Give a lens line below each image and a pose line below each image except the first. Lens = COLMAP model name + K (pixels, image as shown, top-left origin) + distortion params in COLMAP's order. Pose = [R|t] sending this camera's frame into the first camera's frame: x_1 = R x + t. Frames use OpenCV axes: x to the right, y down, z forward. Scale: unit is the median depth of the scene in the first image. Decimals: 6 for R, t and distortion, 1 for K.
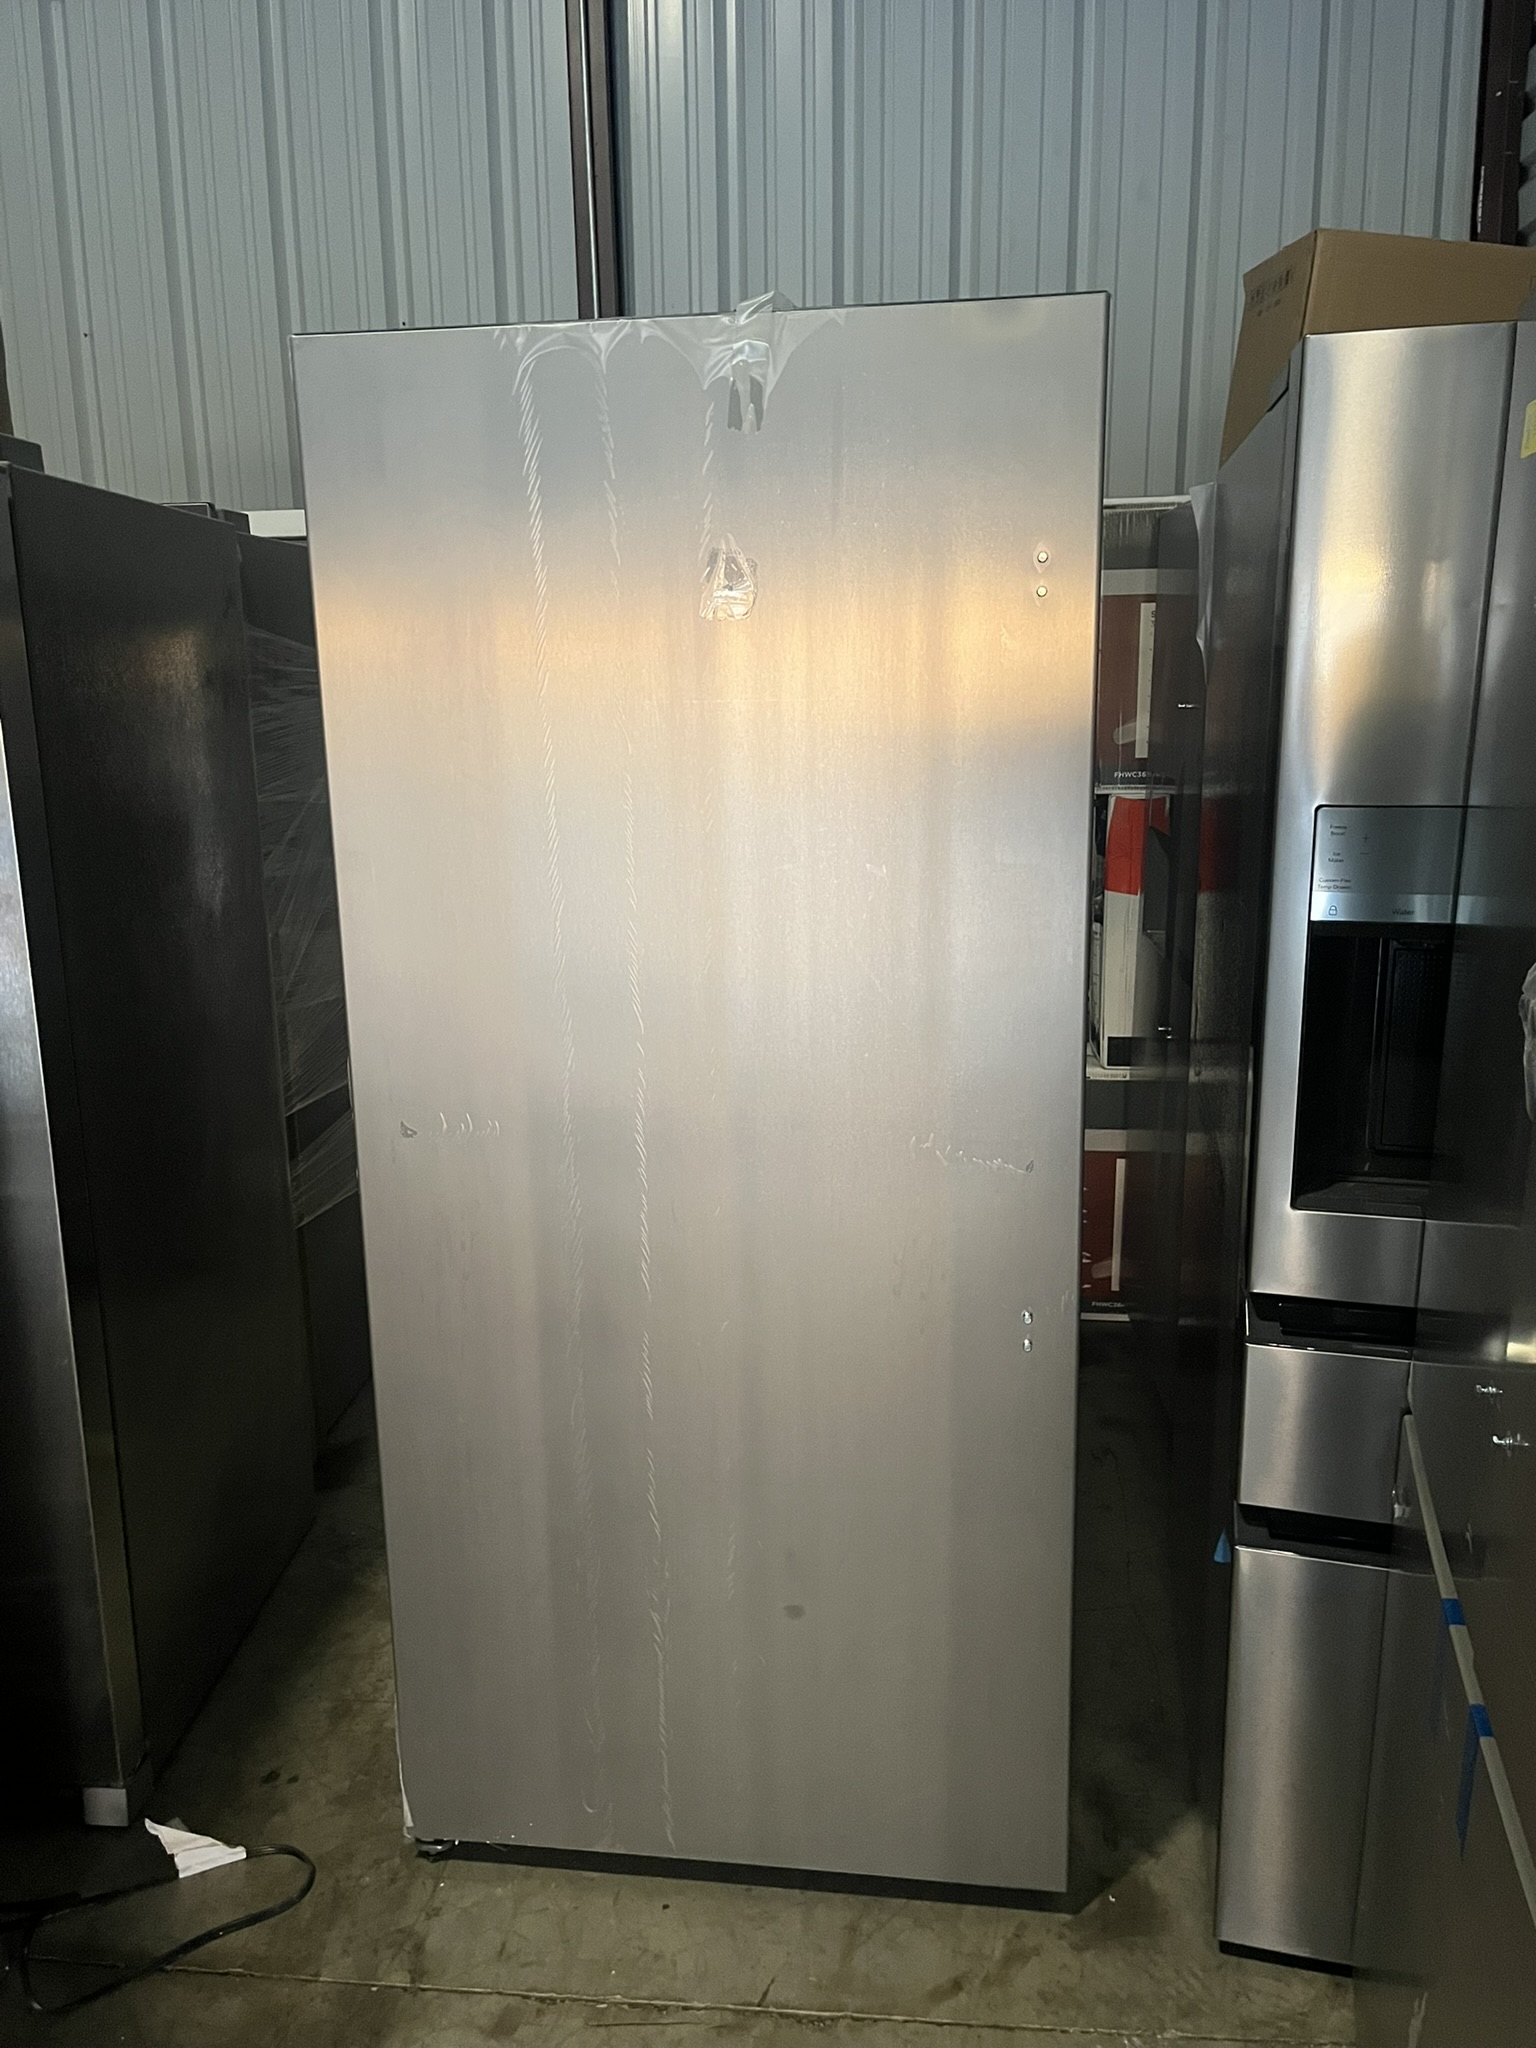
lens RADIAL K [[1550.3, 0, 768.0], [0, 1550.3, 1024.0], [0, 0, 1]] dist [0.111902, -0.143412]
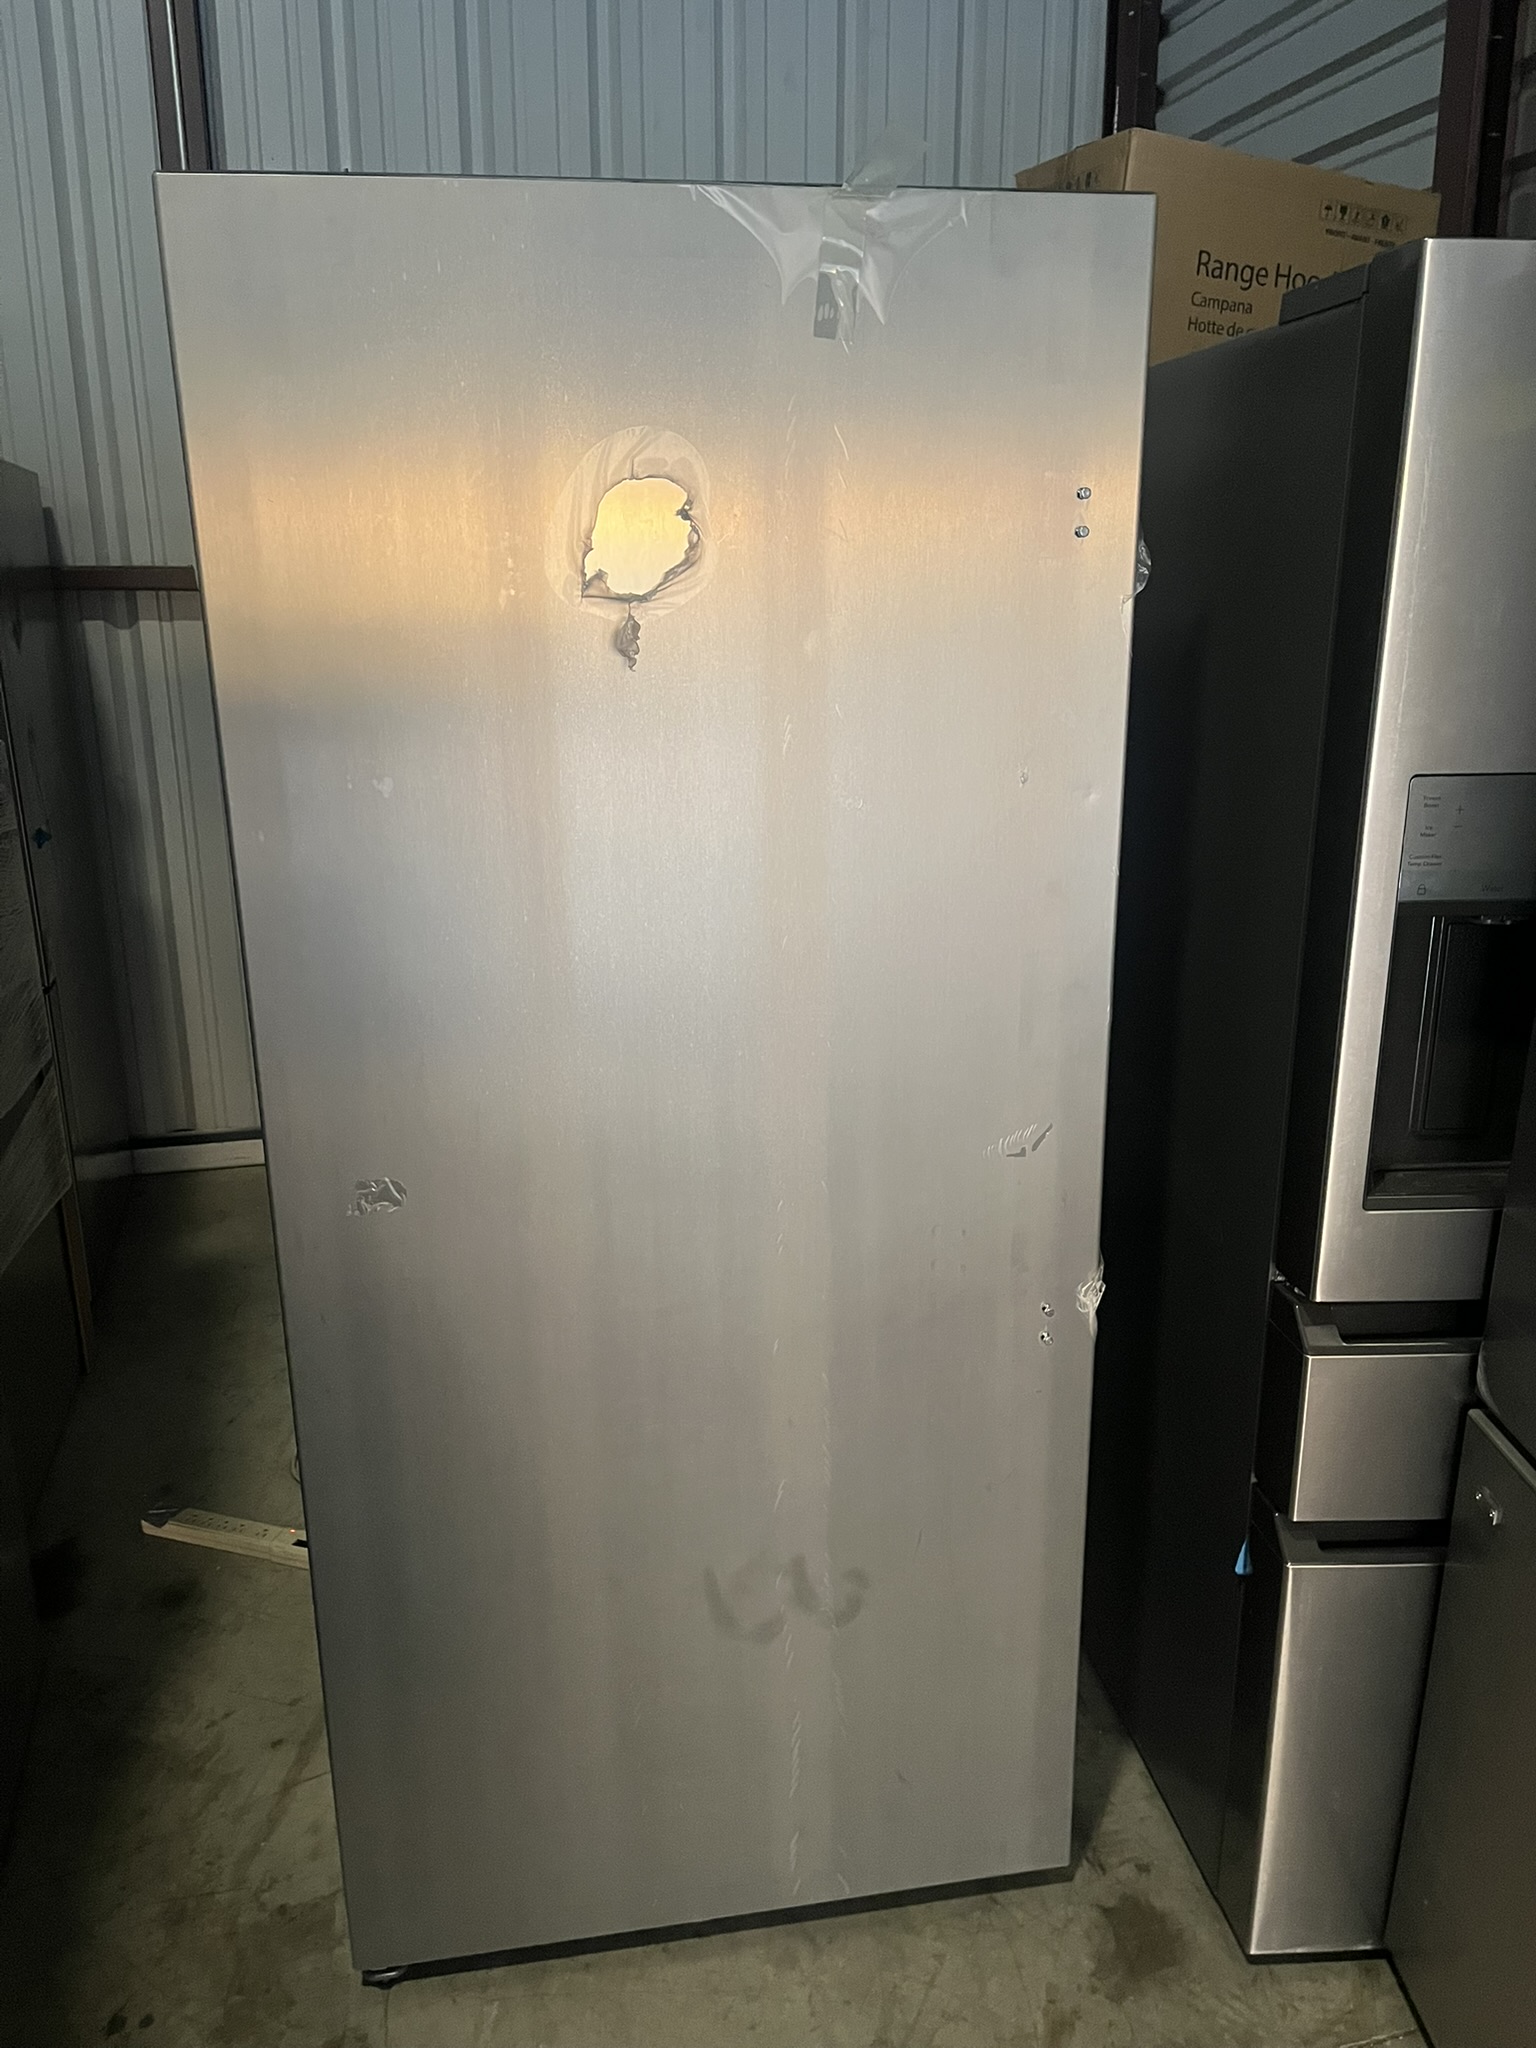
lens RADIAL K [[1597.5, 0, 768.0], [0, 1597.5, 984.6], [0, 0, 1]] dist [-0.001575, -0.024421]
pose [[0.950713, -0.076052, 0.300602, -0.236452], [0.065238, 0.996815, 0.045865, -0.069748], [-0.303133, -0.023994, 0.952646, 0.184599]]
